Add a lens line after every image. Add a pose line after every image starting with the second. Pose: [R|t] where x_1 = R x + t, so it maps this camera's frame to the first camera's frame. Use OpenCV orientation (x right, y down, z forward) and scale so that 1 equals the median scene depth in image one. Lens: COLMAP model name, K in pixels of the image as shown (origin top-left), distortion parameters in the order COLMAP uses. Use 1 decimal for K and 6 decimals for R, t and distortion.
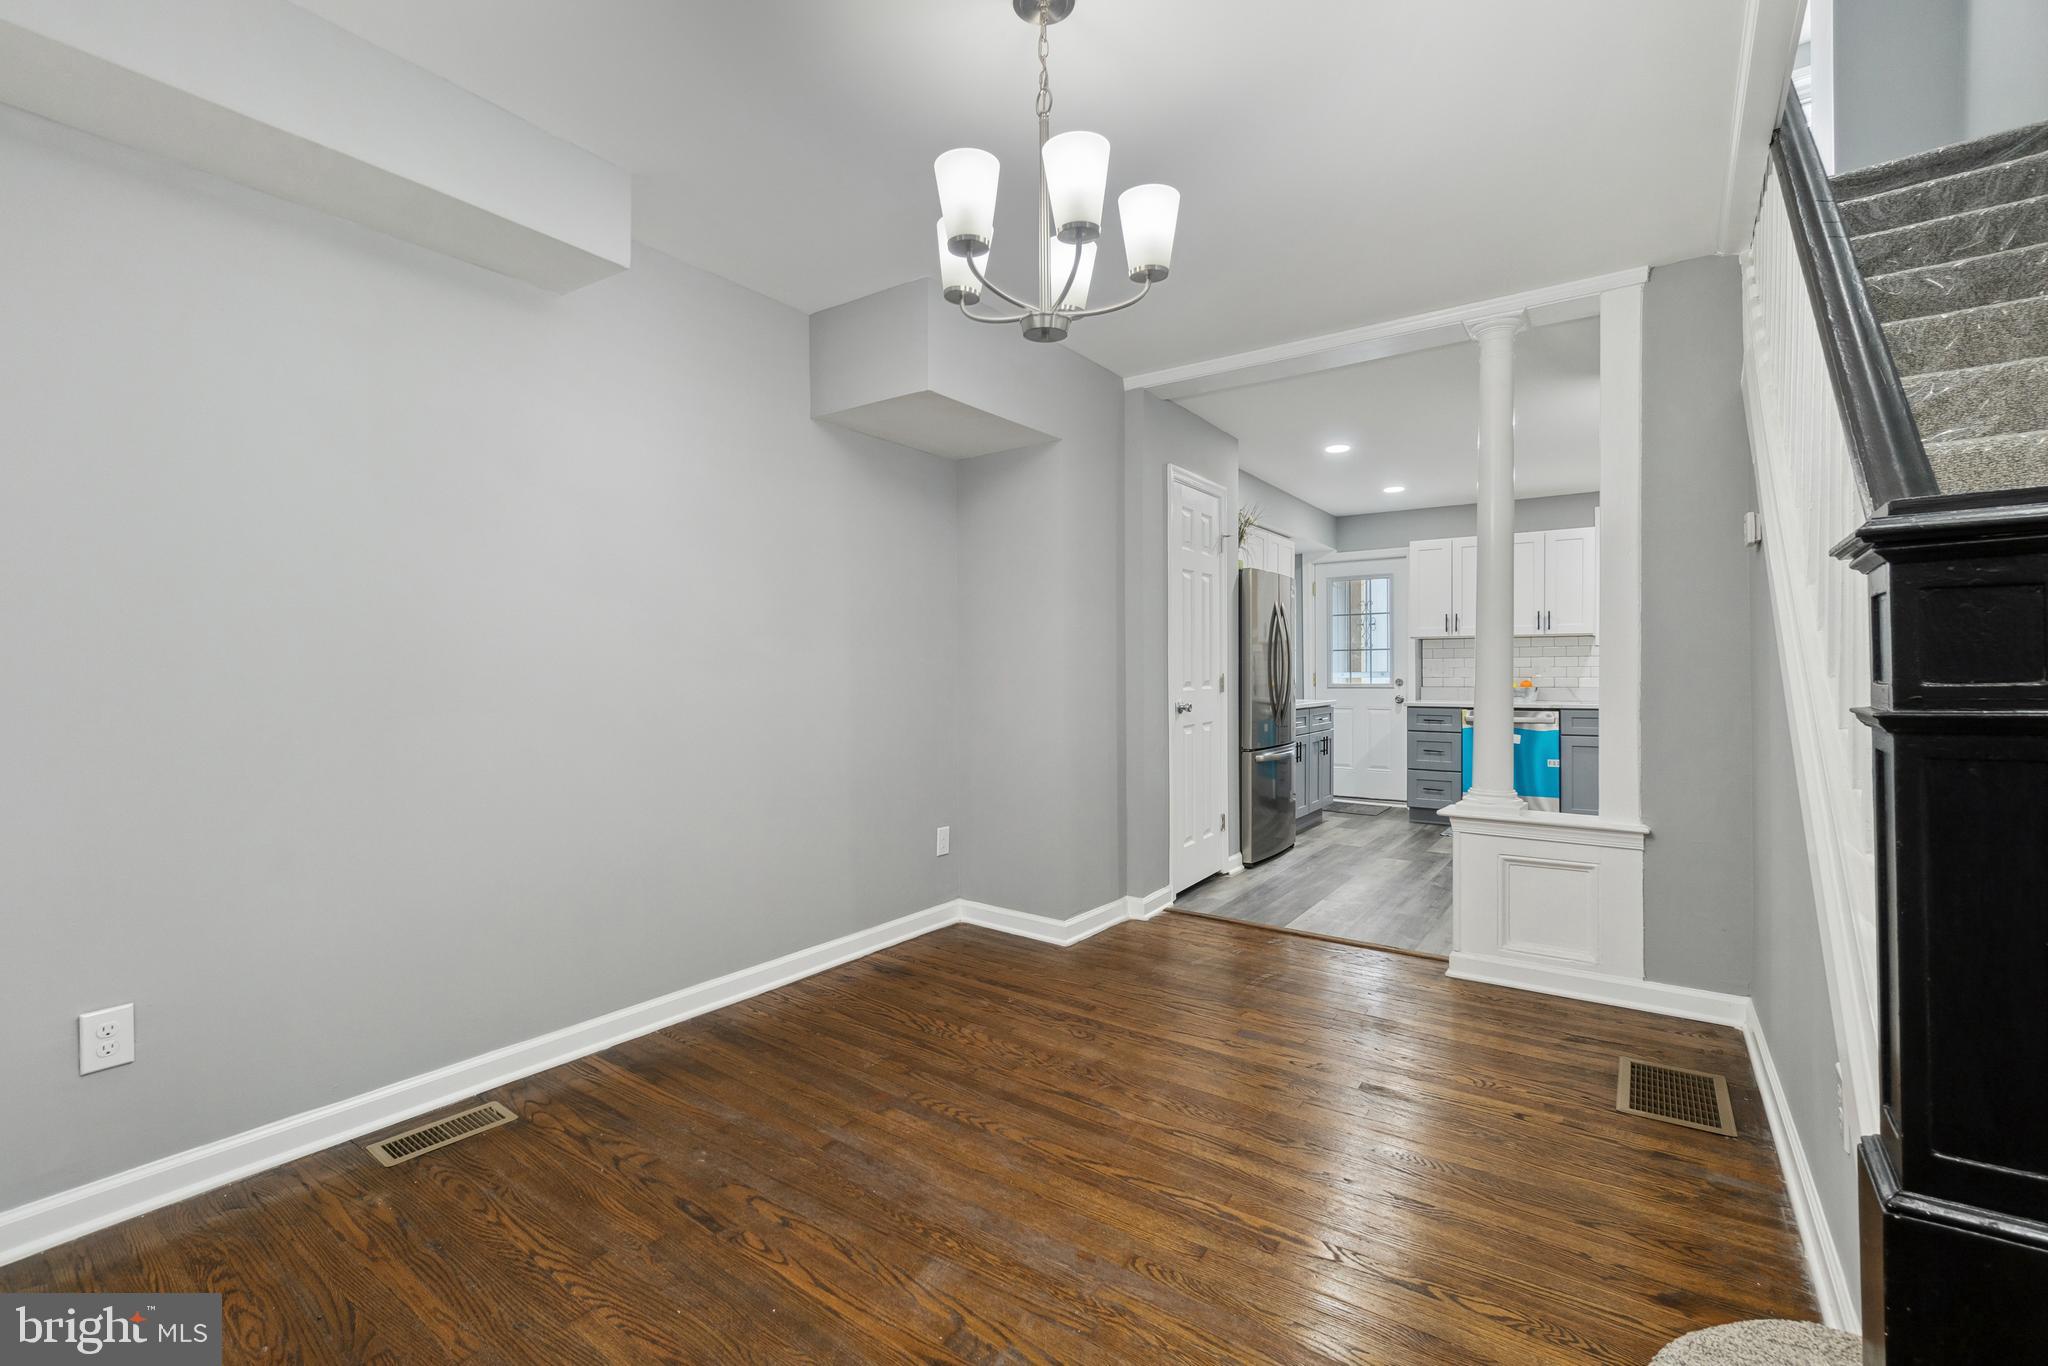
lens RADIAL K [[890.7, 0, 1024.0], [0, 890.7, 683.0], [0, 0, 1]] dist [-0.002247, 0.000866]
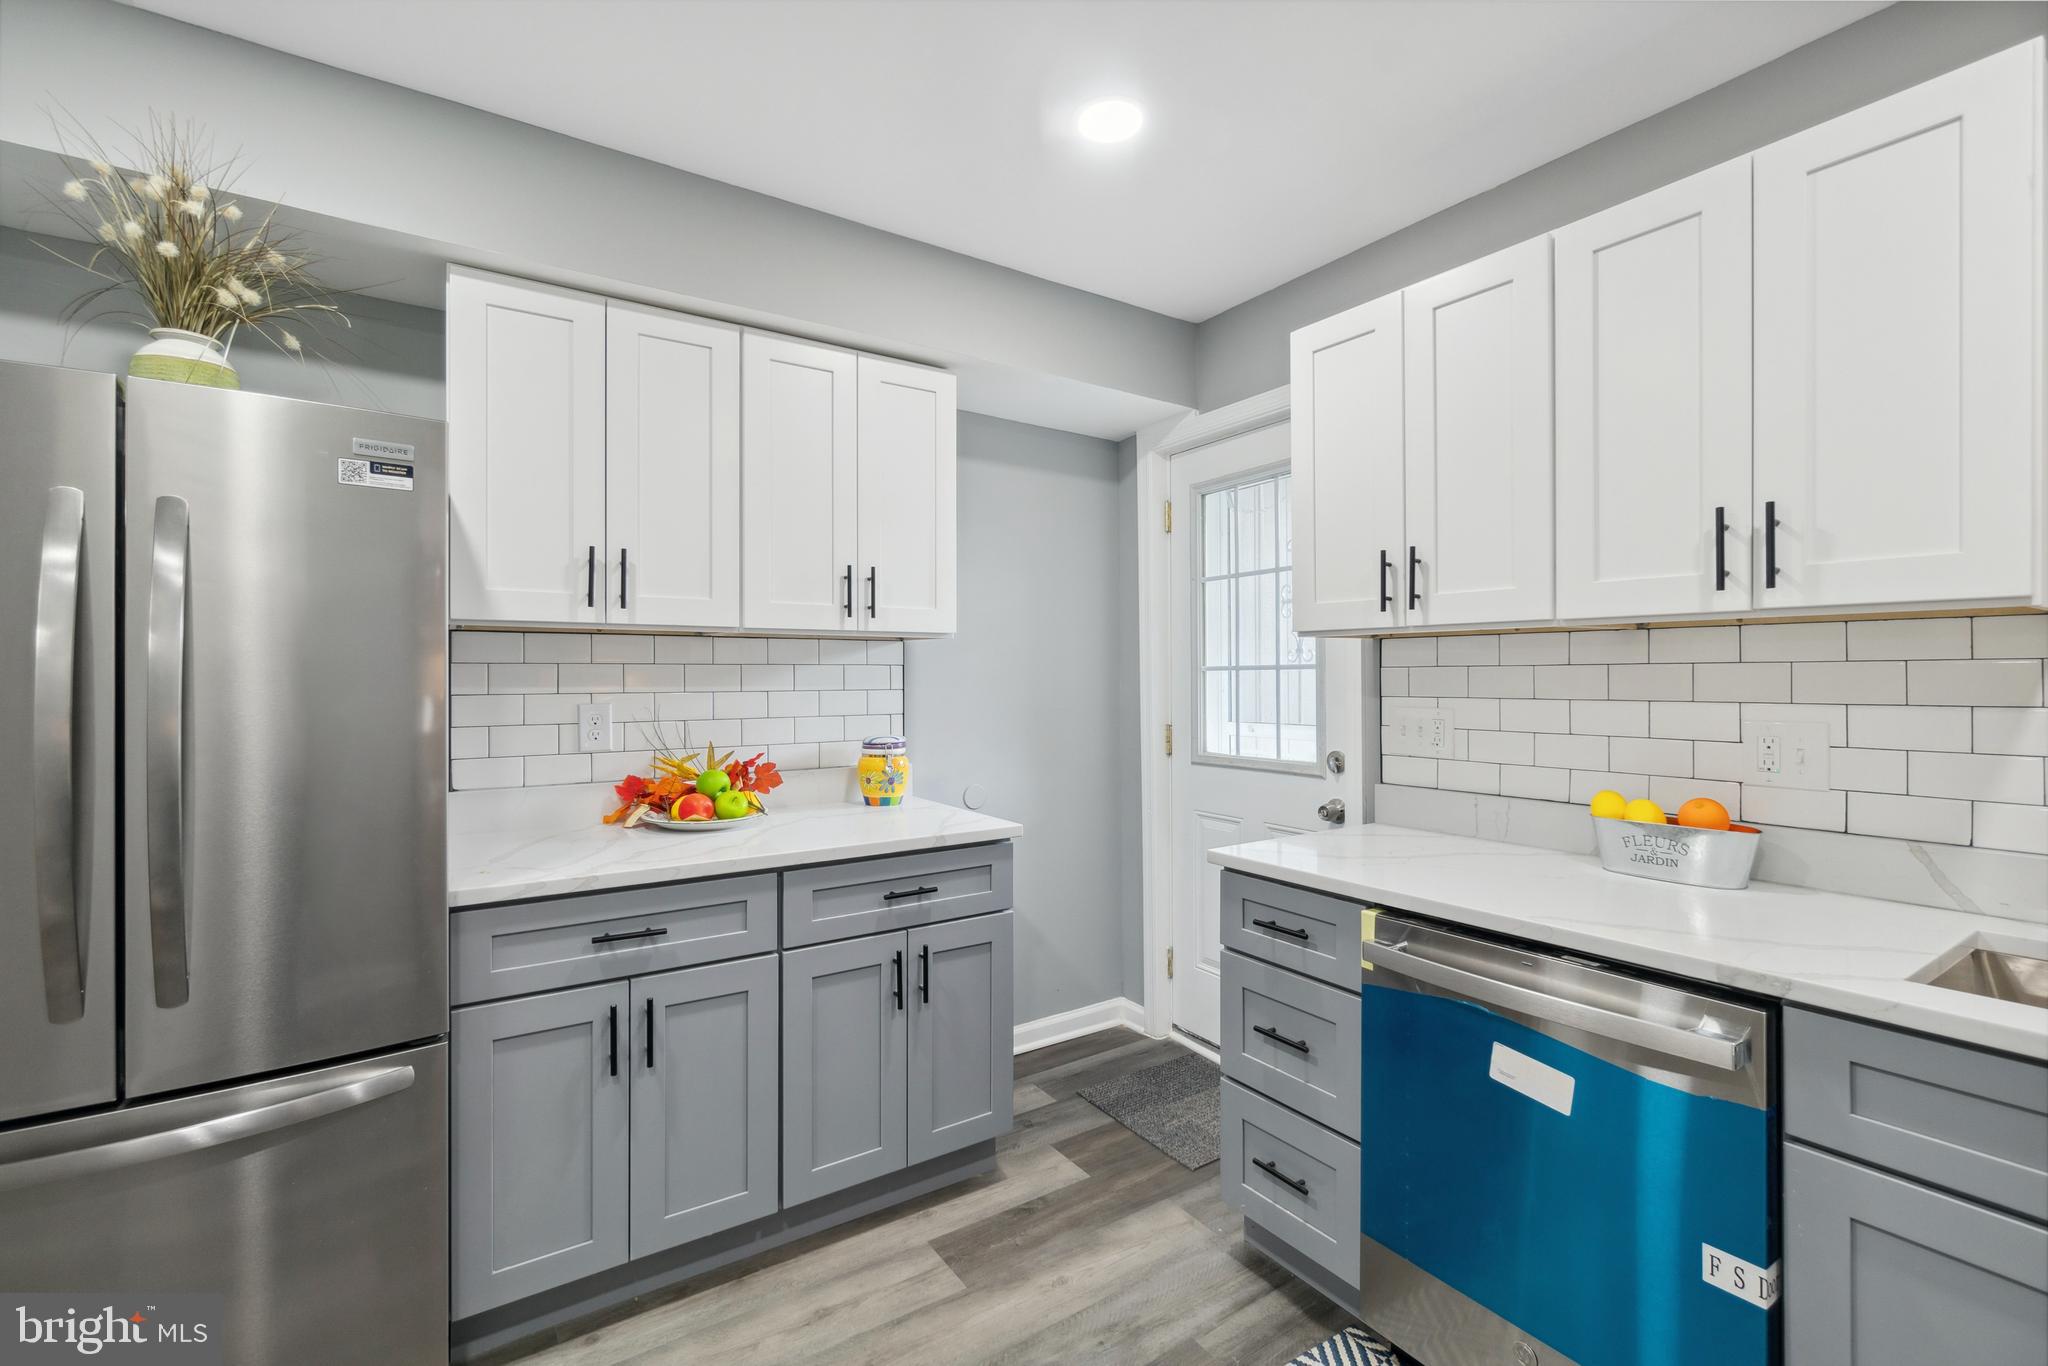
lens RADIAL K [[888.2, 0, 1026.0], [0, 888.2, 676.5], [0, 0, 1]] dist [-0.003715, 0.000288]
pose [[0.929990, 0.005398, -0.367545, 1.003229], [-0.008913, 0.999929, -0.007866, -0.070337], [0.367477, 0.010591, 0.929972, 1.465506]]
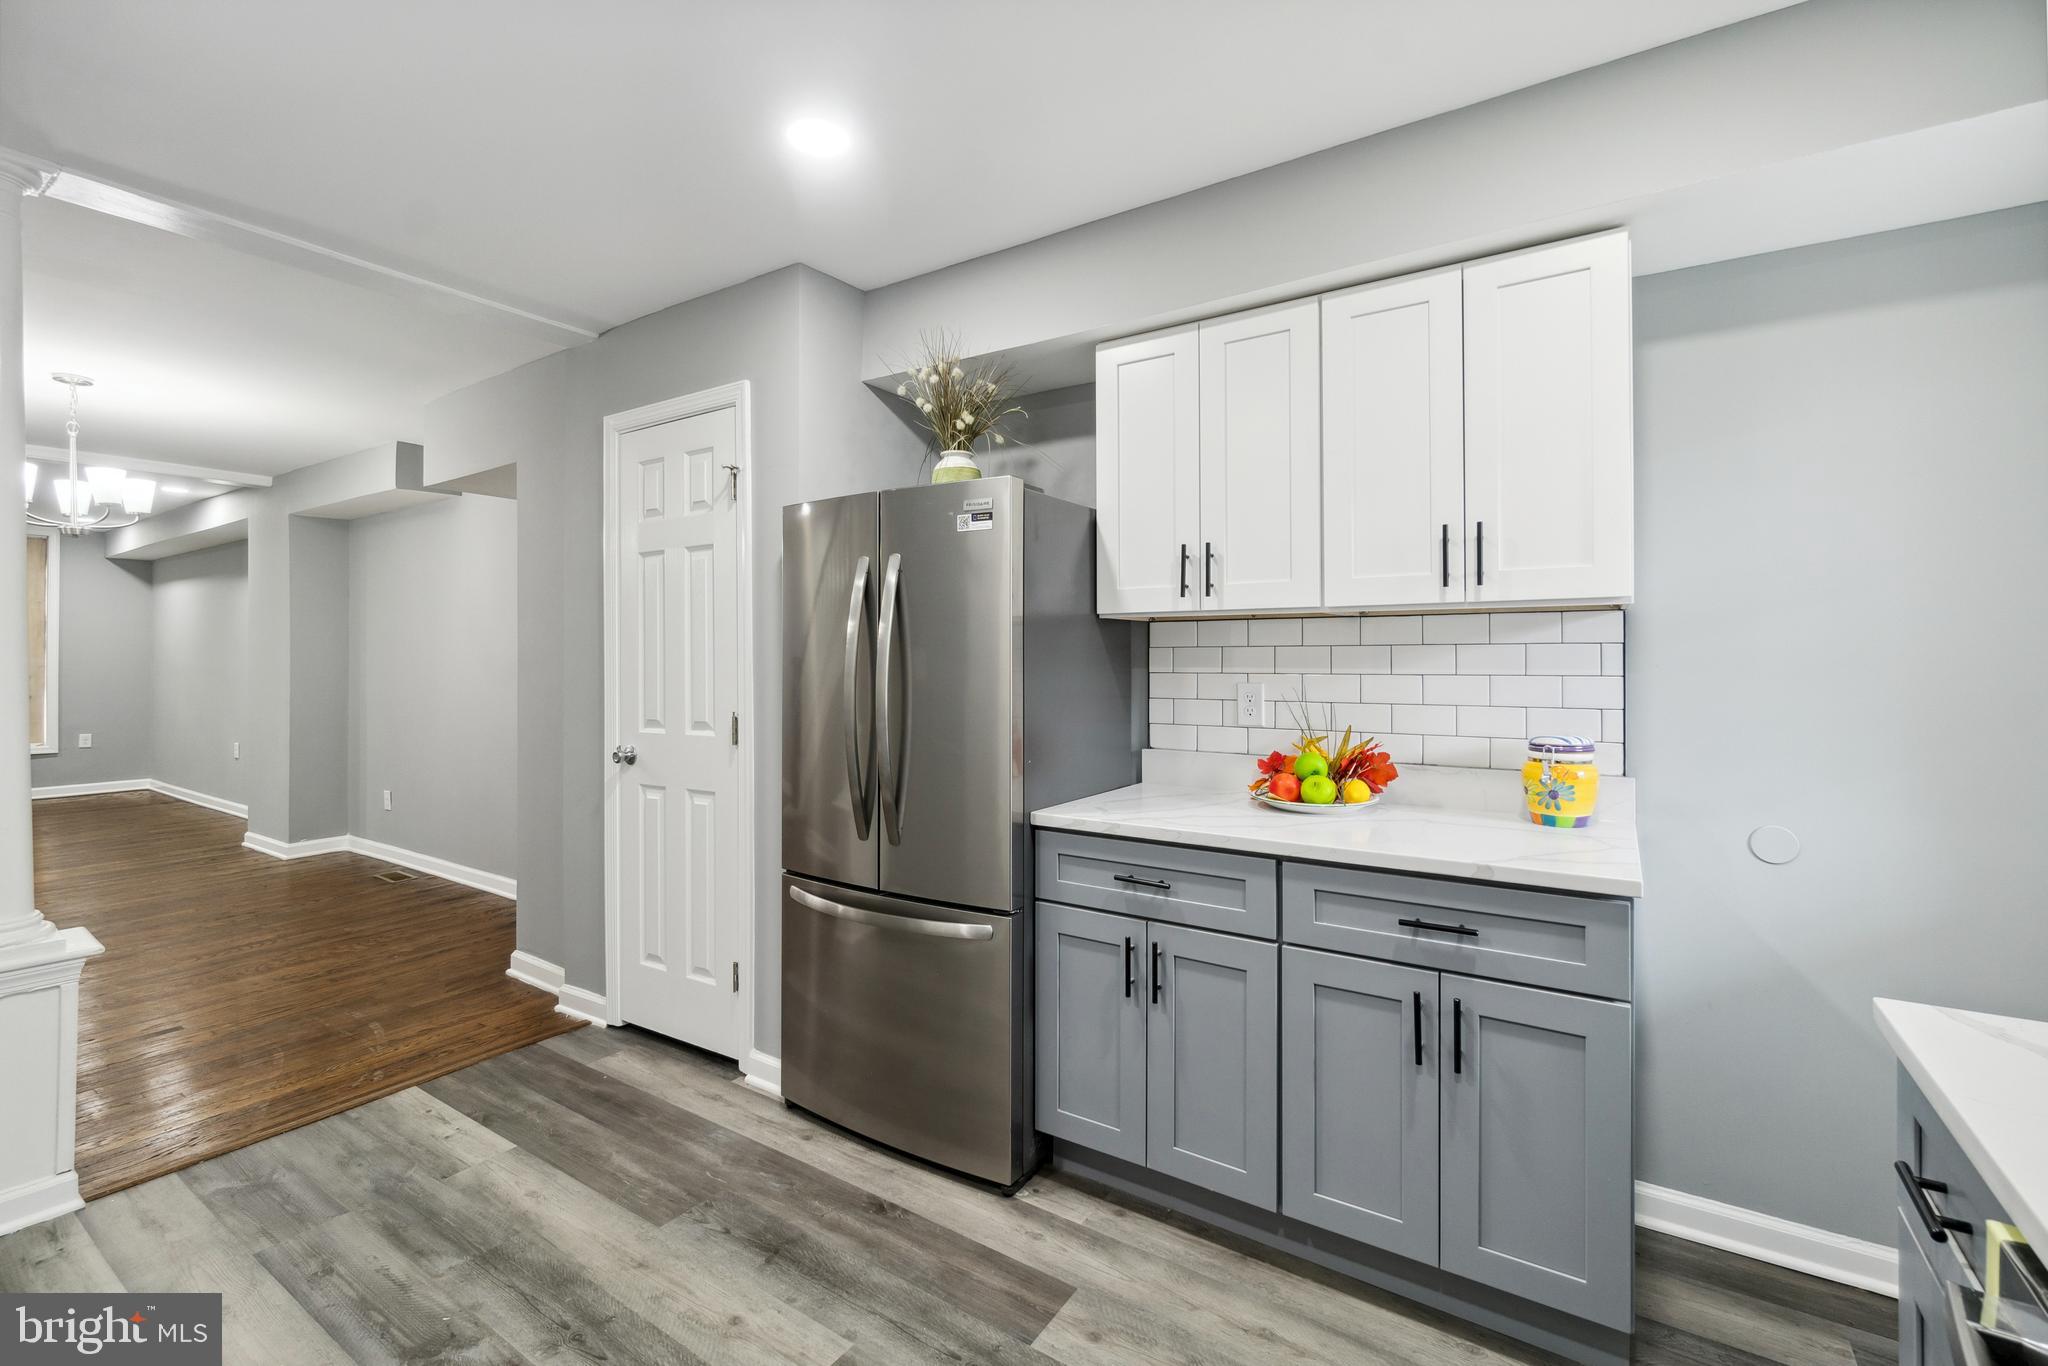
lens RADIAL K [[897.6, 0, 1006.3], [0, 897.6, 656.0], [0, 0, 1]] dist [-0.000247, -0.000248]
pose [[0.010982, 0.002793, -0.999936, 1.147874], [-0.013061, 0.999911, 0.002650, -0.072820], [0.999854, 0.013031, 0.011017, 1.683421]]
